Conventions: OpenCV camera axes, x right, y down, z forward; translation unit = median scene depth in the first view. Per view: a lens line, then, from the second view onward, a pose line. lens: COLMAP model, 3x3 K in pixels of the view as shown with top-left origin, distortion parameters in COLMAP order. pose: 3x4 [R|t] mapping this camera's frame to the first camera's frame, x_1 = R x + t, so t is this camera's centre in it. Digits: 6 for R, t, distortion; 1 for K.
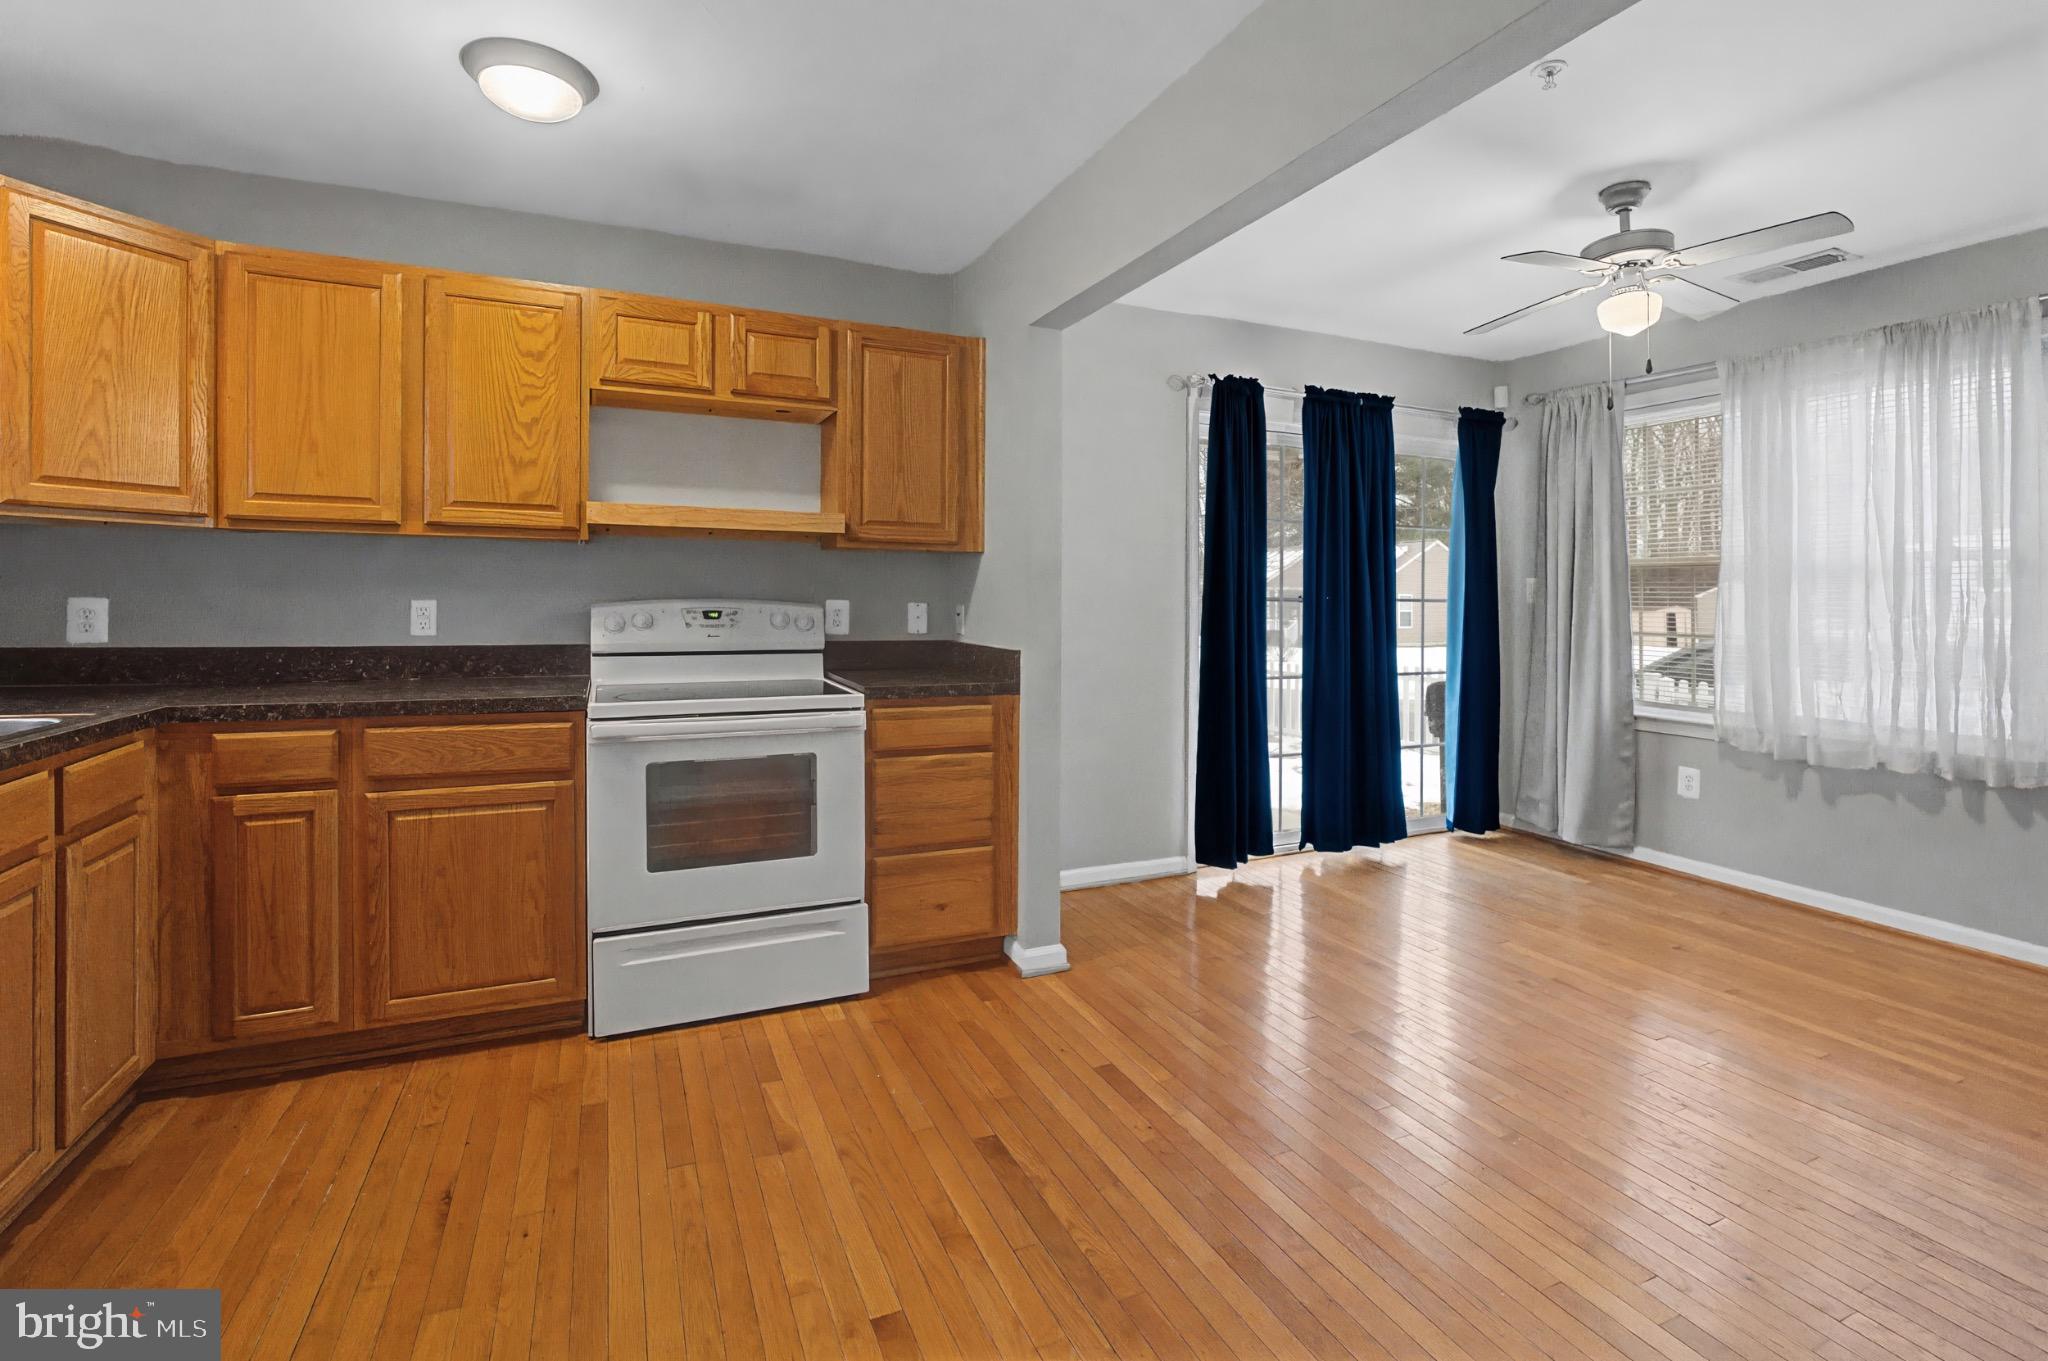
lens RADIAL K [[905.7, 0, 1009.5], [0, 905.7, 590.4], [0, 0, 1]] dist [-0.016270, 0.003120]
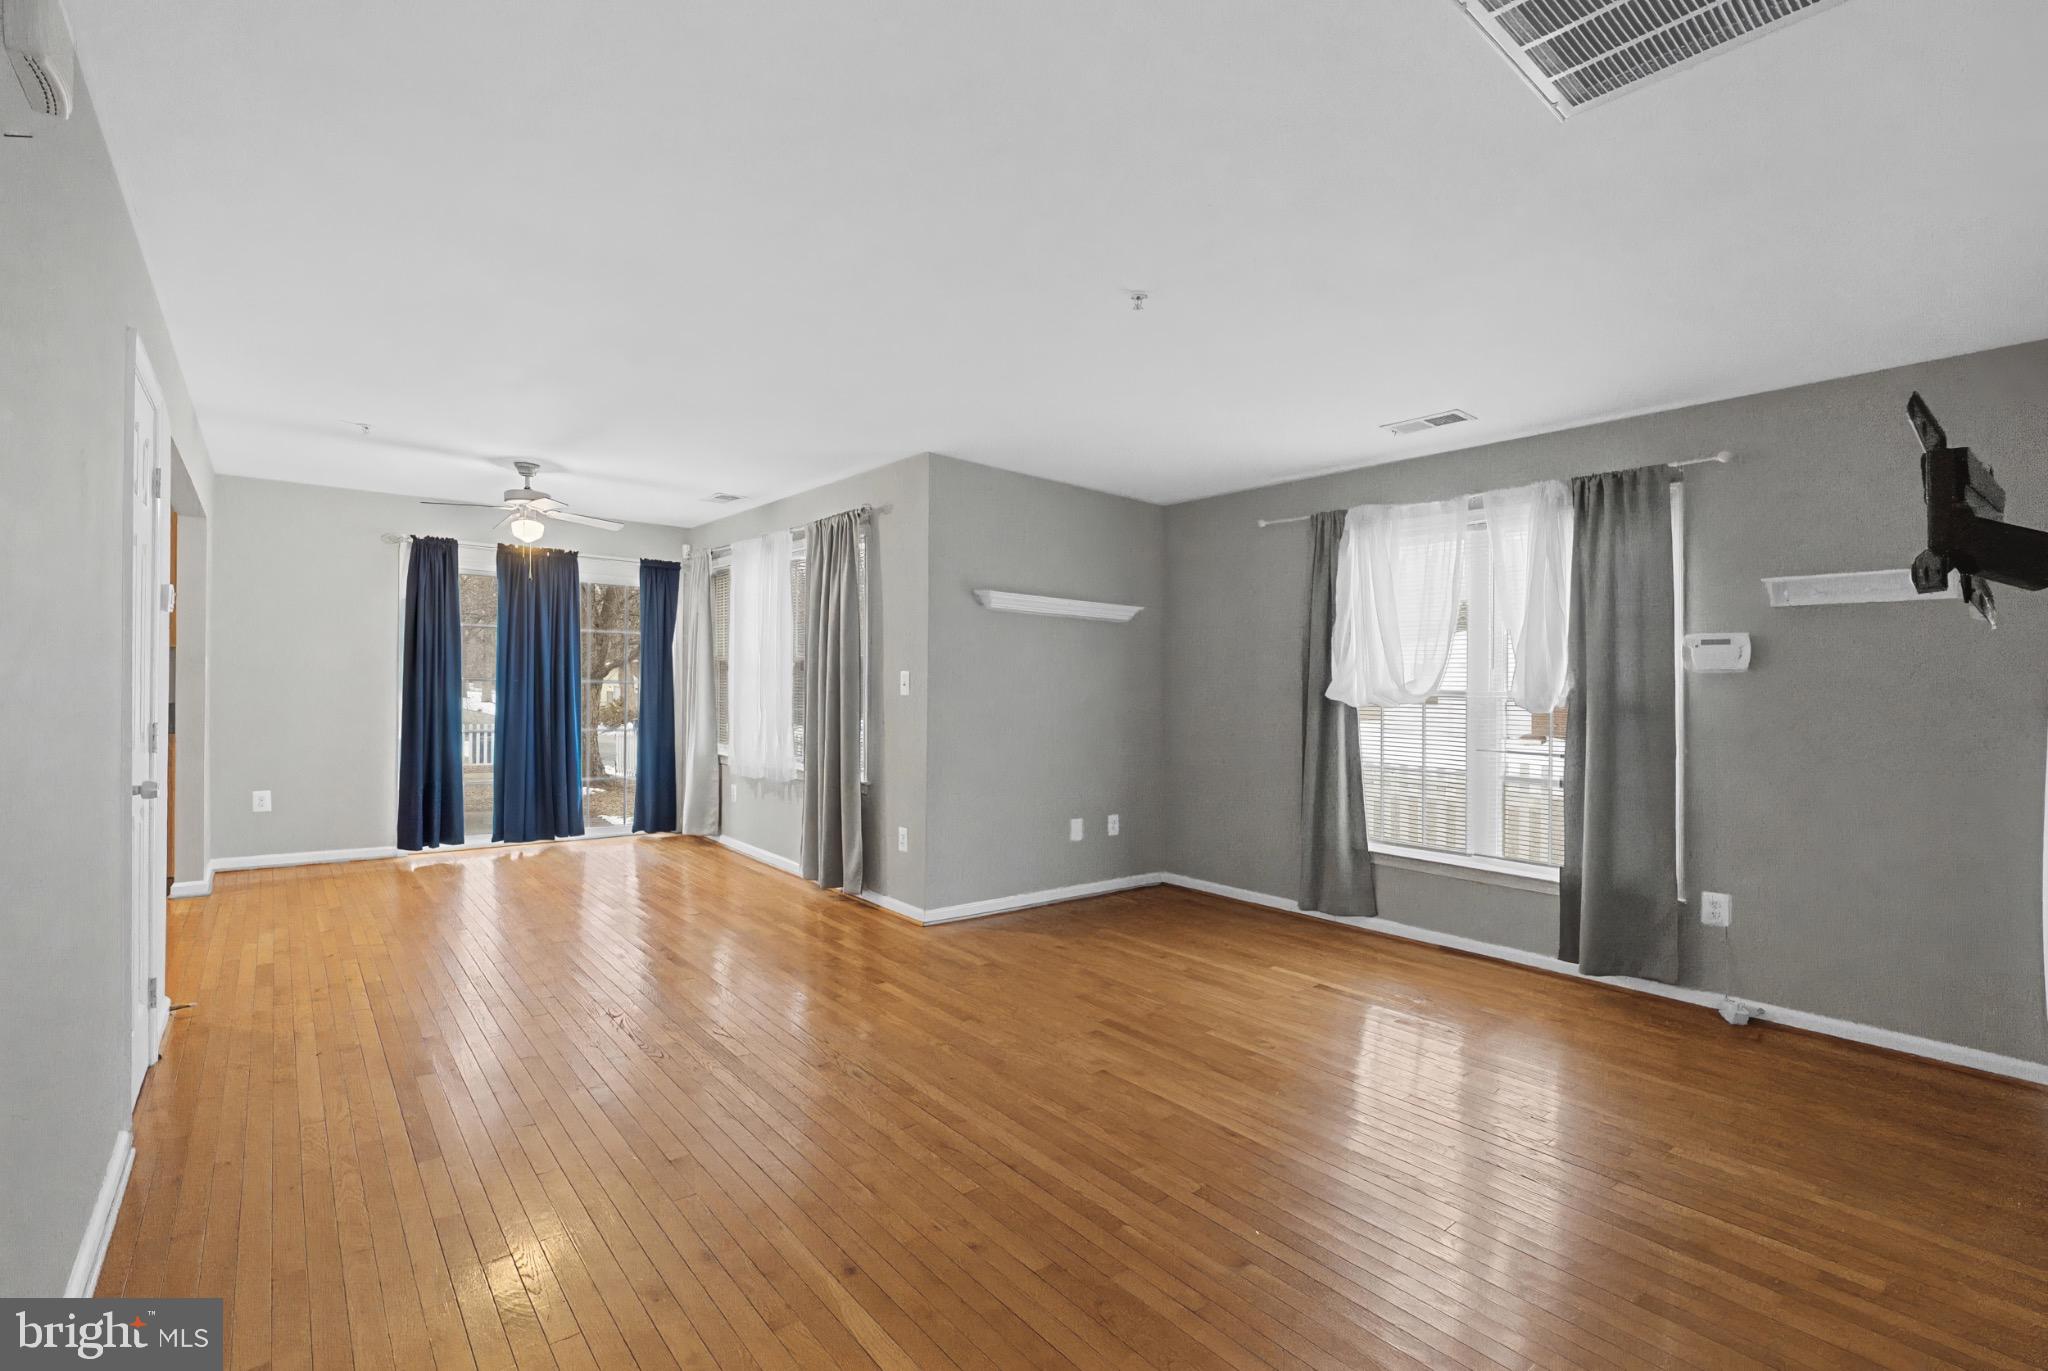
lens RADIAL K [[905.7, 0, 1002.6], [0, 905.7, 692.2], [0, 0, 1]] dist [-0.016270, 0.003120]
pose [[0.964666, 0.007277, 0.263376, 1.110844], [-0.011433, 0.999833, 0.014250, -0.005506], [-0.263228, -0.016757, 0.964588, -1.061363]]
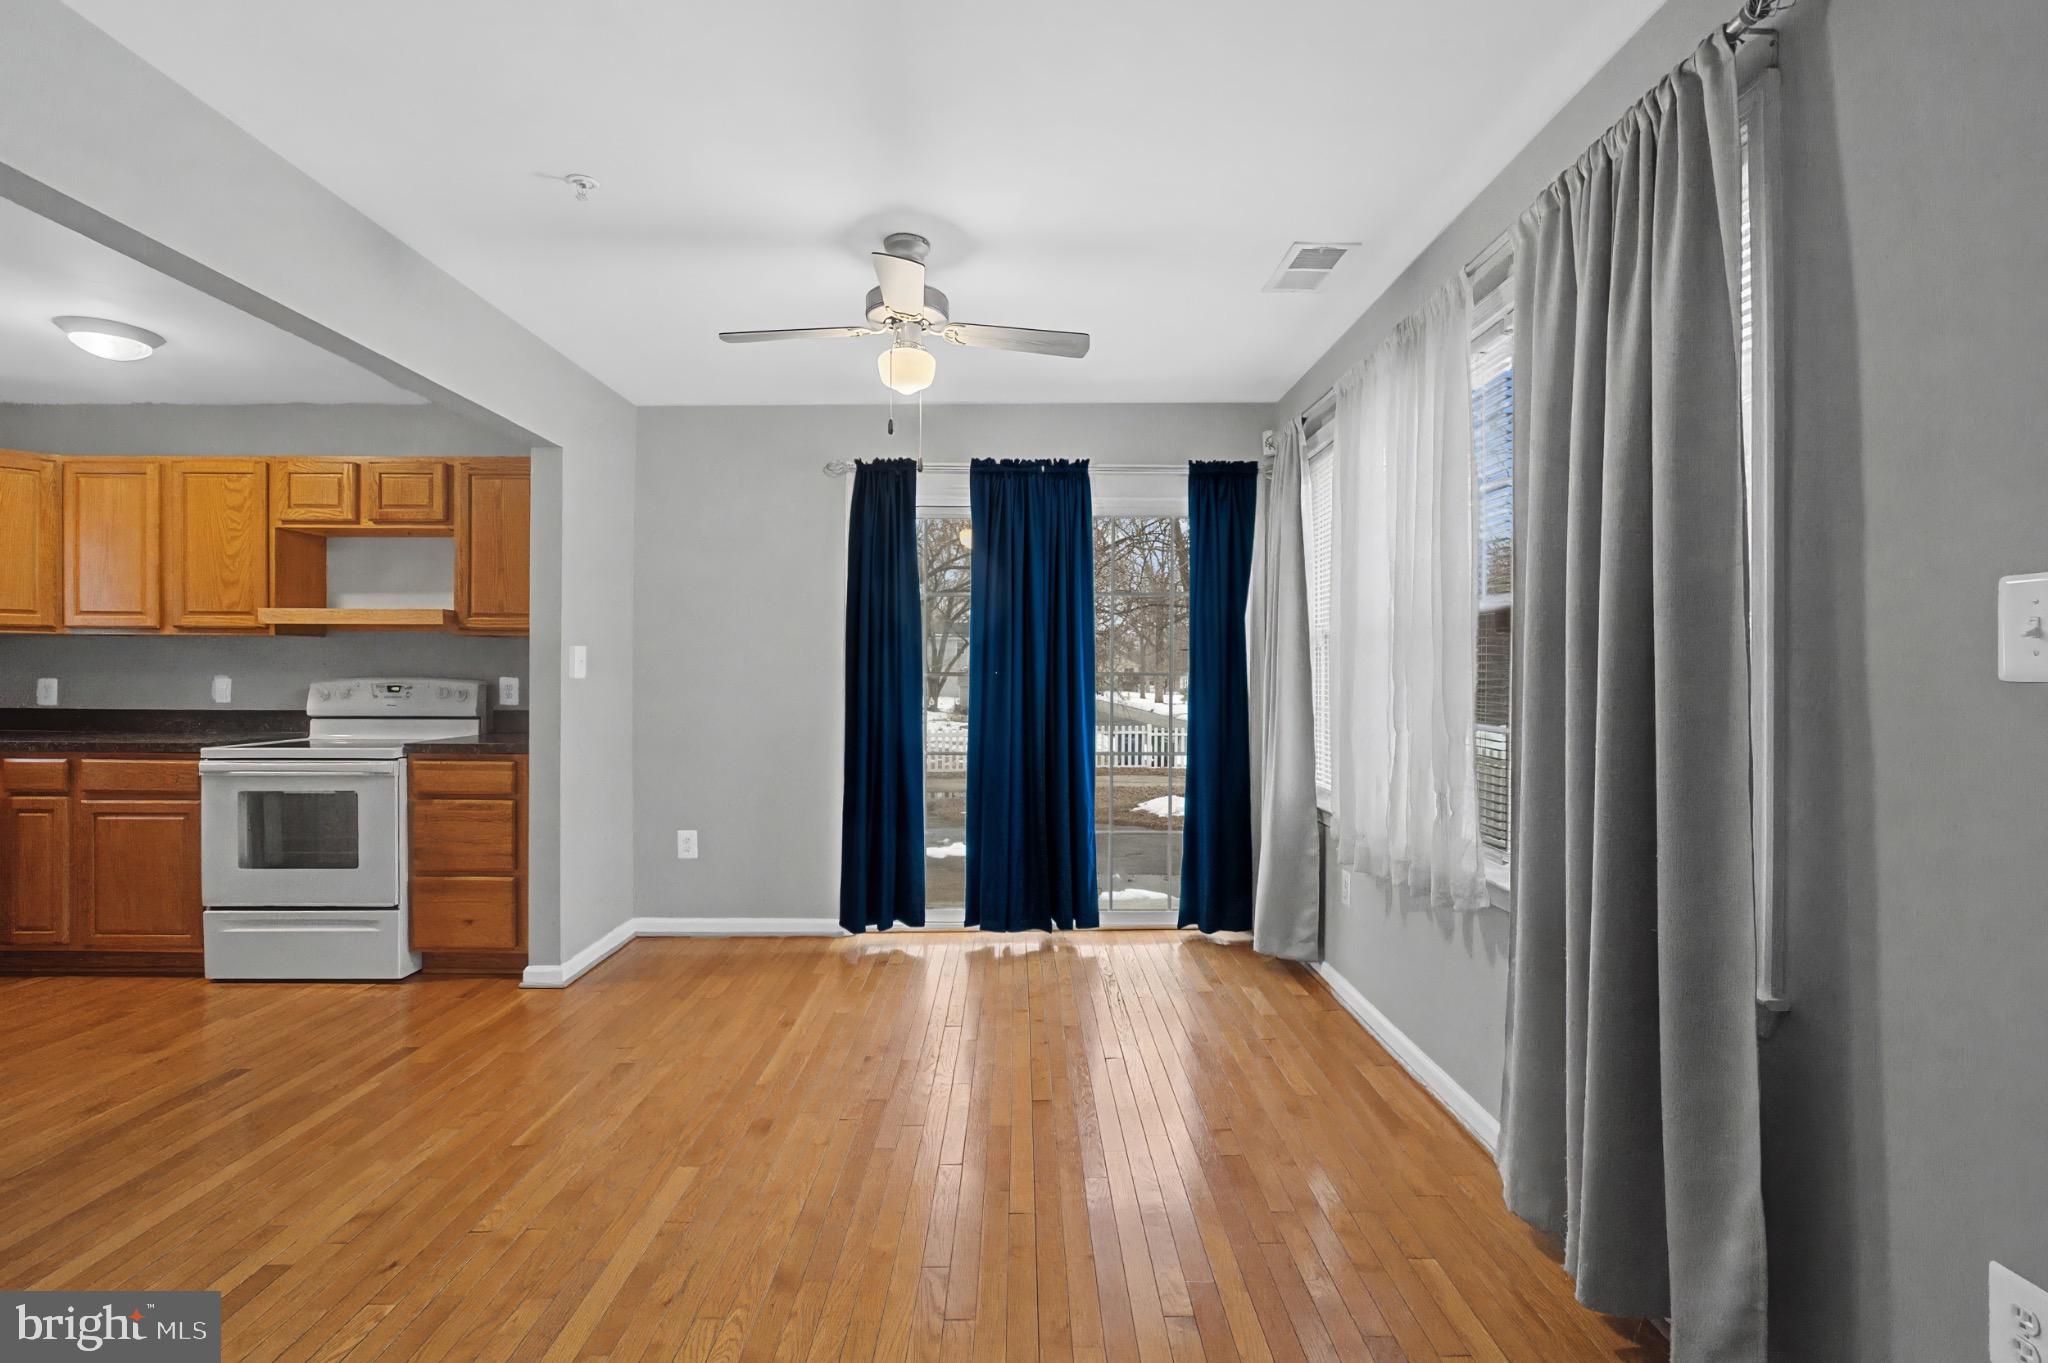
lens RADIAL K [[905.7, 0, 1036.9], [0, 905.7, 672.3], [0, 0, 1]] dist [-0.016270, 0.003120]
pose [[0.924774, -0.009394, -0.380401, 1.135078], [0.008103, 0.999955, -0.004995, 0.018638], [0.380431, 0.001536, 0.924808, 0.152978]]
